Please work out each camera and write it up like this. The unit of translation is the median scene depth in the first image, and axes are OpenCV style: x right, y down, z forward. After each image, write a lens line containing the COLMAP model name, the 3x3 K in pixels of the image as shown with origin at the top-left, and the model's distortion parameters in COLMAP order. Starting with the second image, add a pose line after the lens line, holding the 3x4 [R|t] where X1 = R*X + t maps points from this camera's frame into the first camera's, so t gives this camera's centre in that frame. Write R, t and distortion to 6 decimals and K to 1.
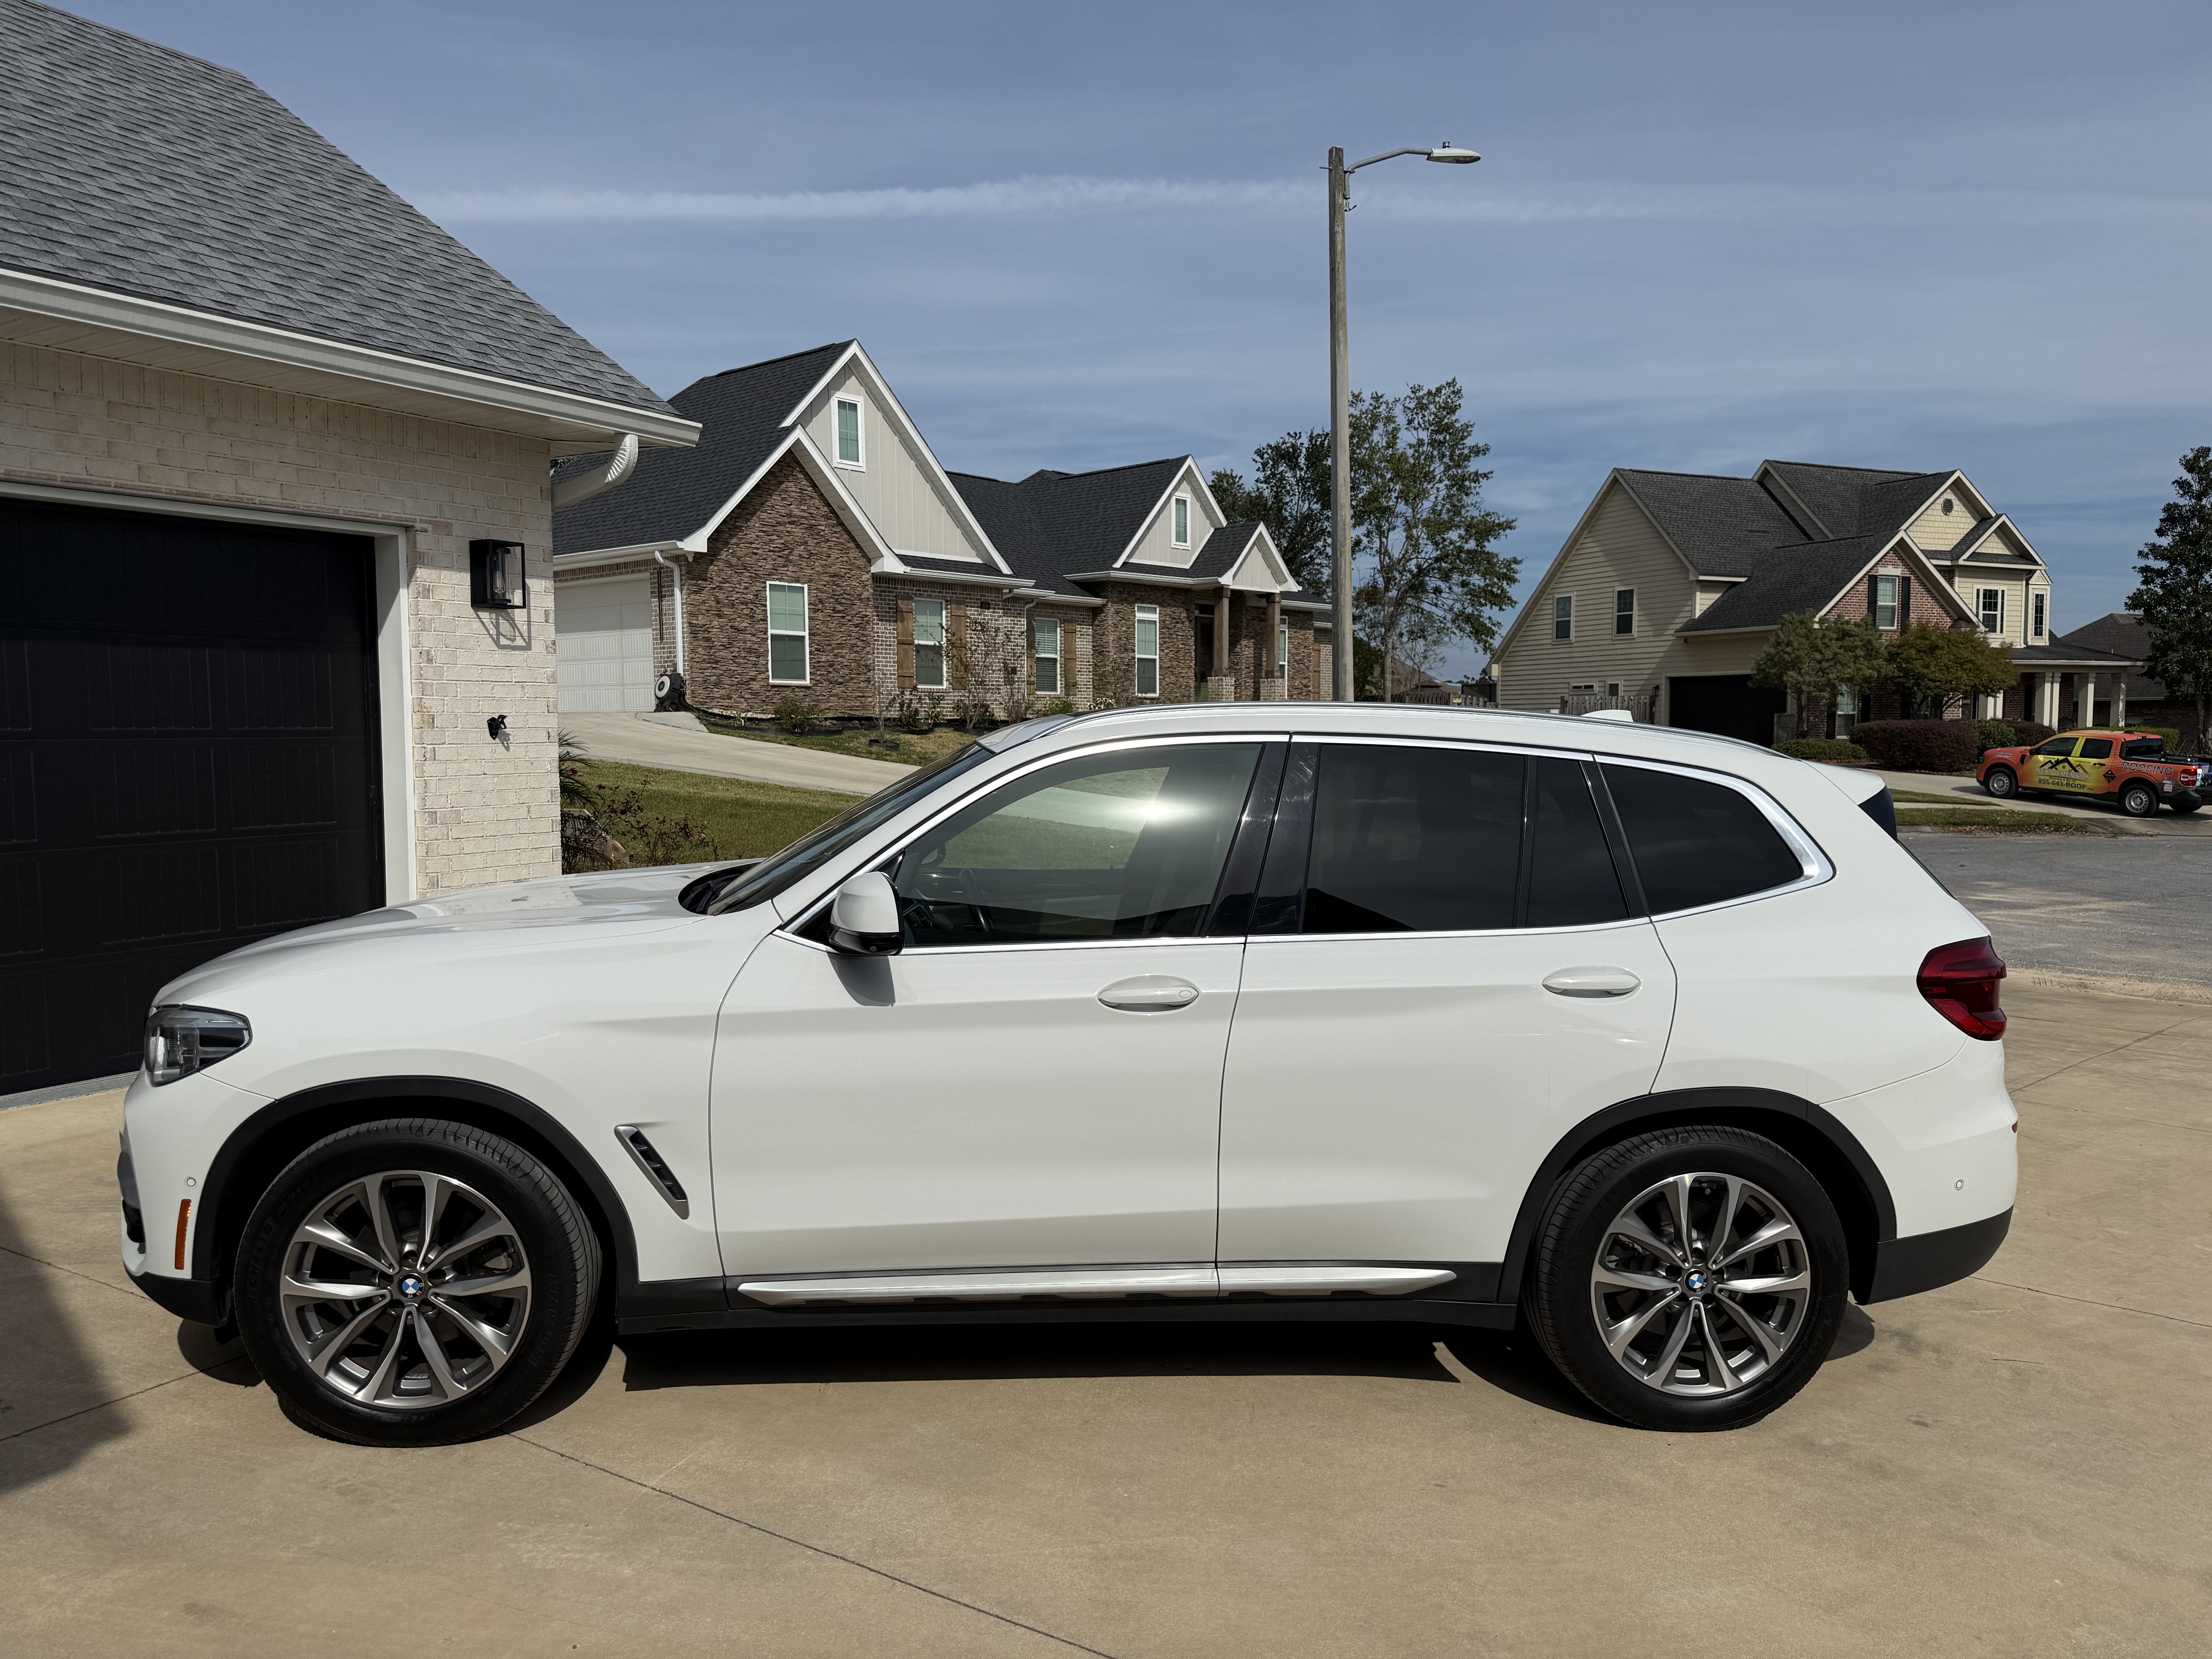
lens RADIAL K [[1552.4, 0, 1126.6], [0, 1552.4, 833.1], [0, 0, 1]] dist [0.006680, -0.021149]
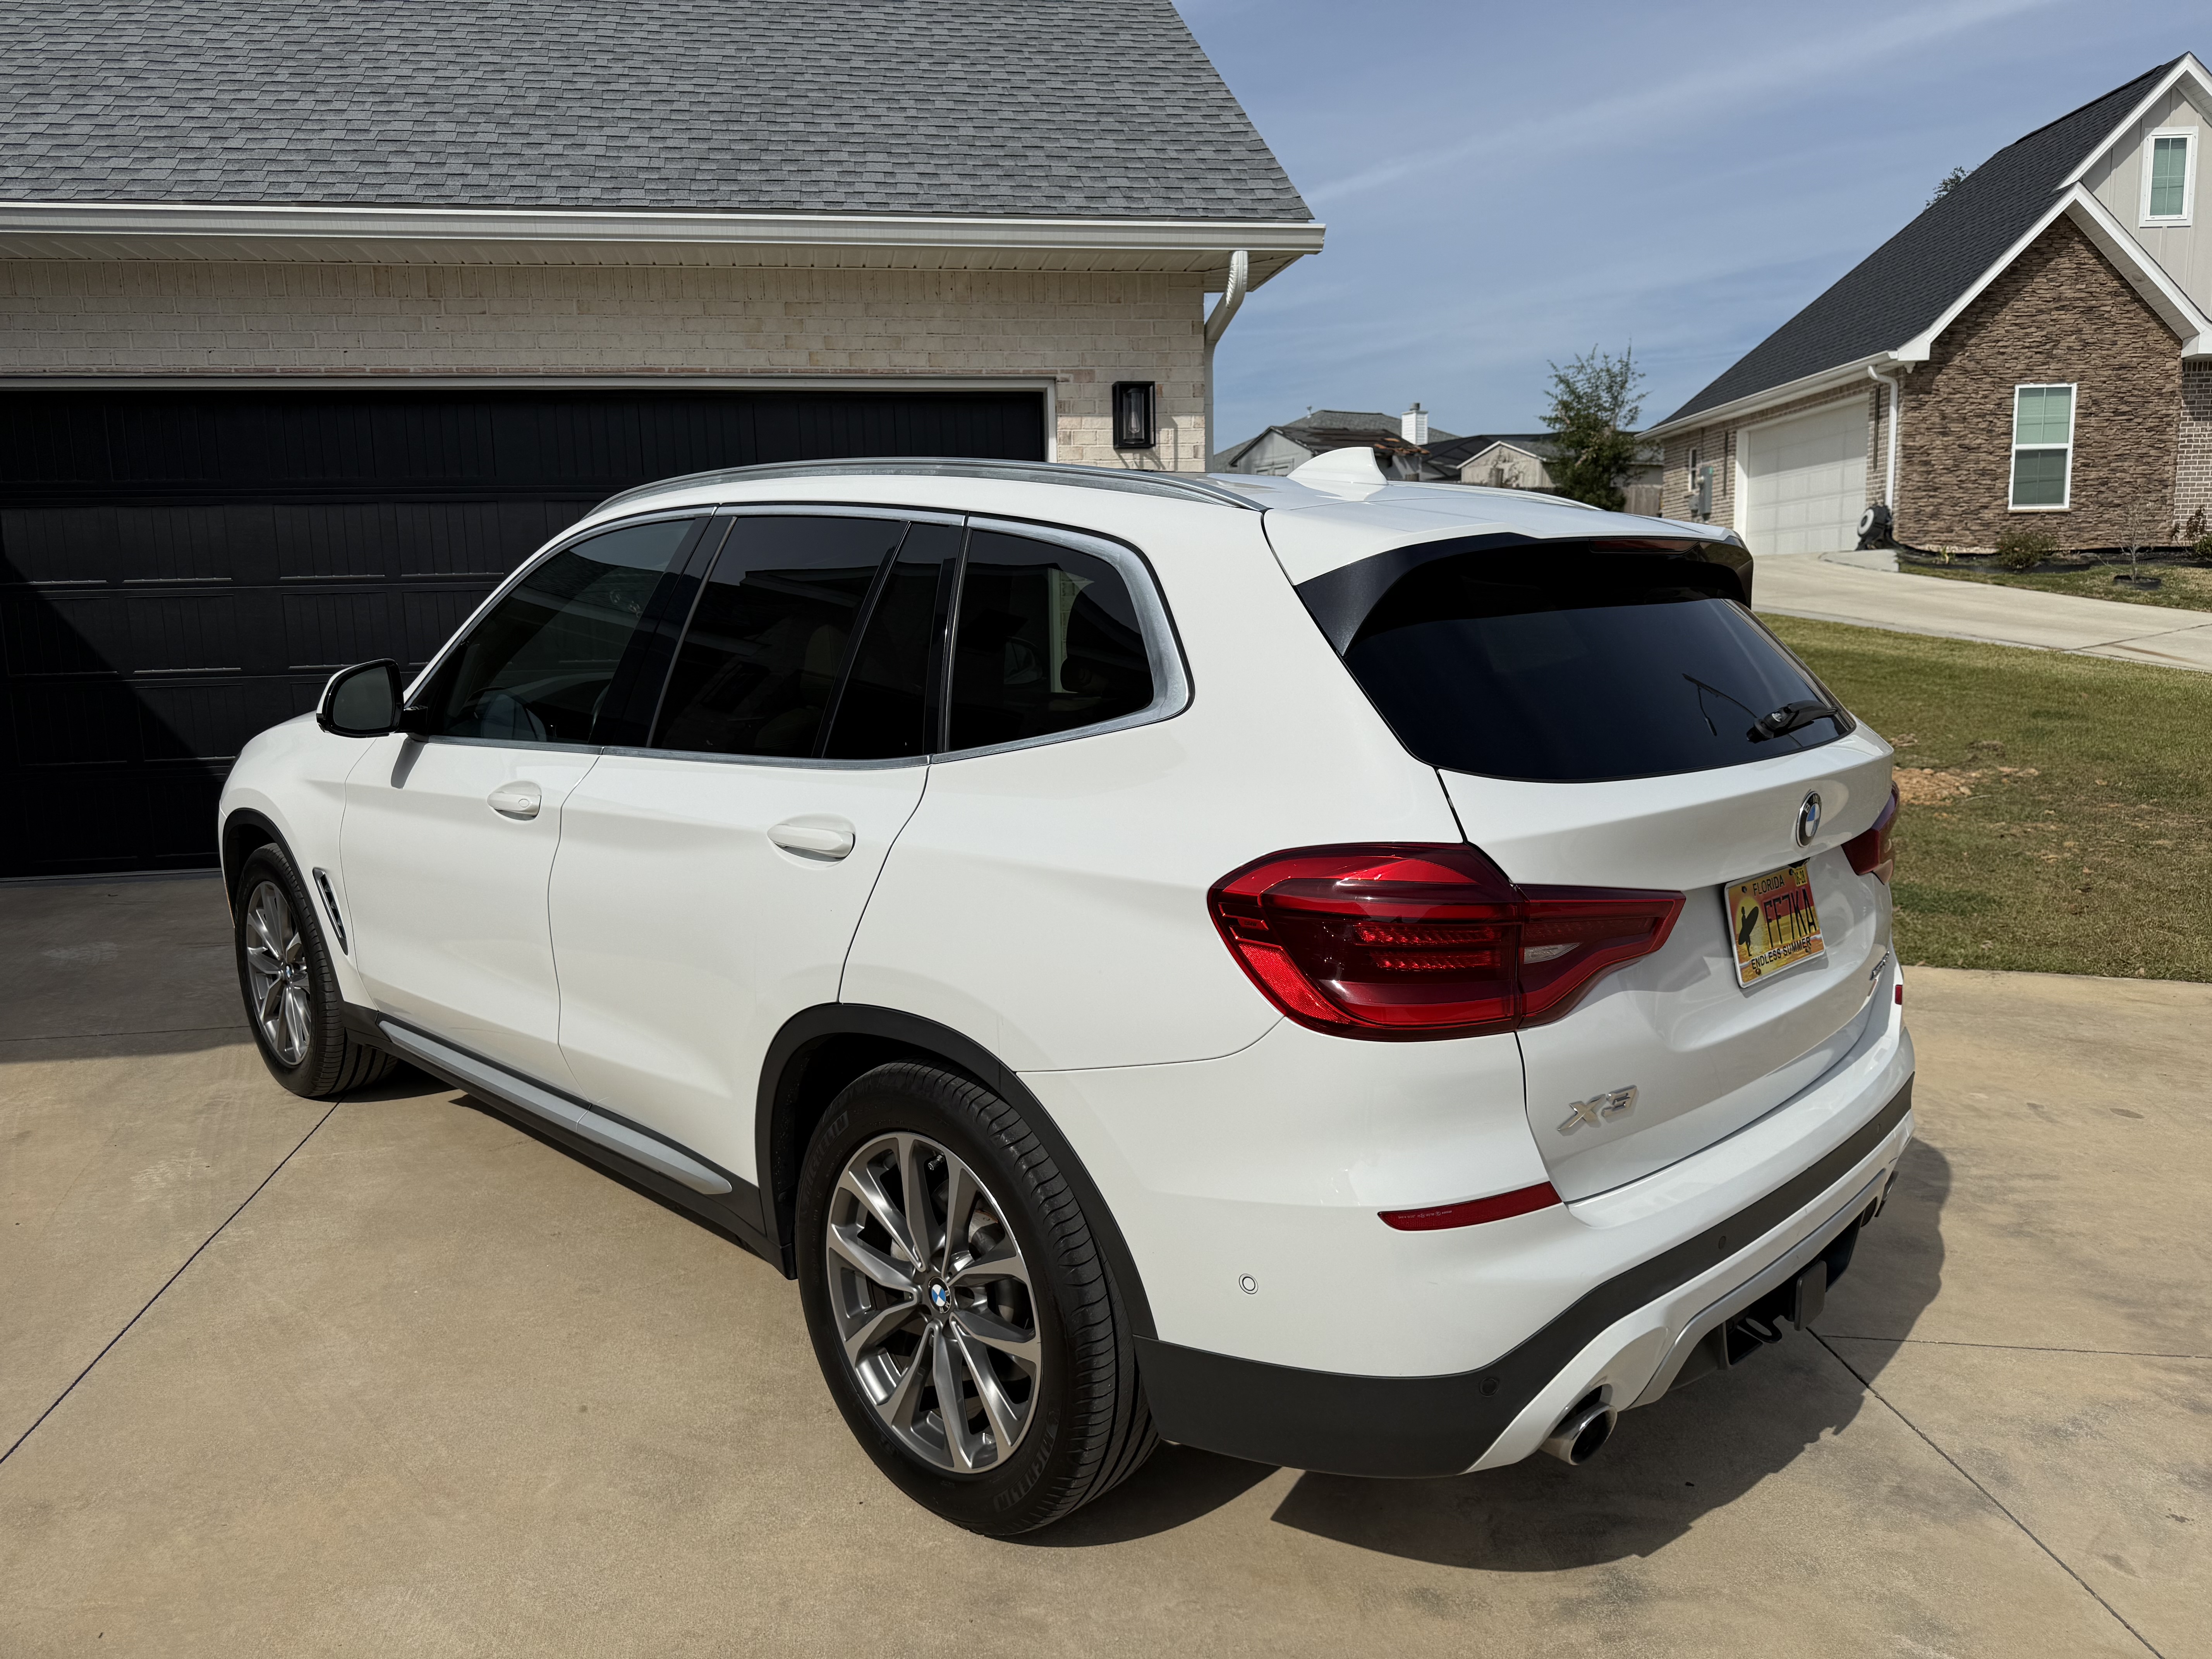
lens RADIAL K [[1552.4, 0, 1093.4], [0, 1552.4, 864.5], [0, 0, 1]] dist [0.006680, -0.021149]
pose [[0.641127, 0.110266, -0.759472, 0.782772], [-0.024782, 0.992083, 0.123117, 0.013657], [0.767035, -0.060112, 0.638784, 0.548892]]
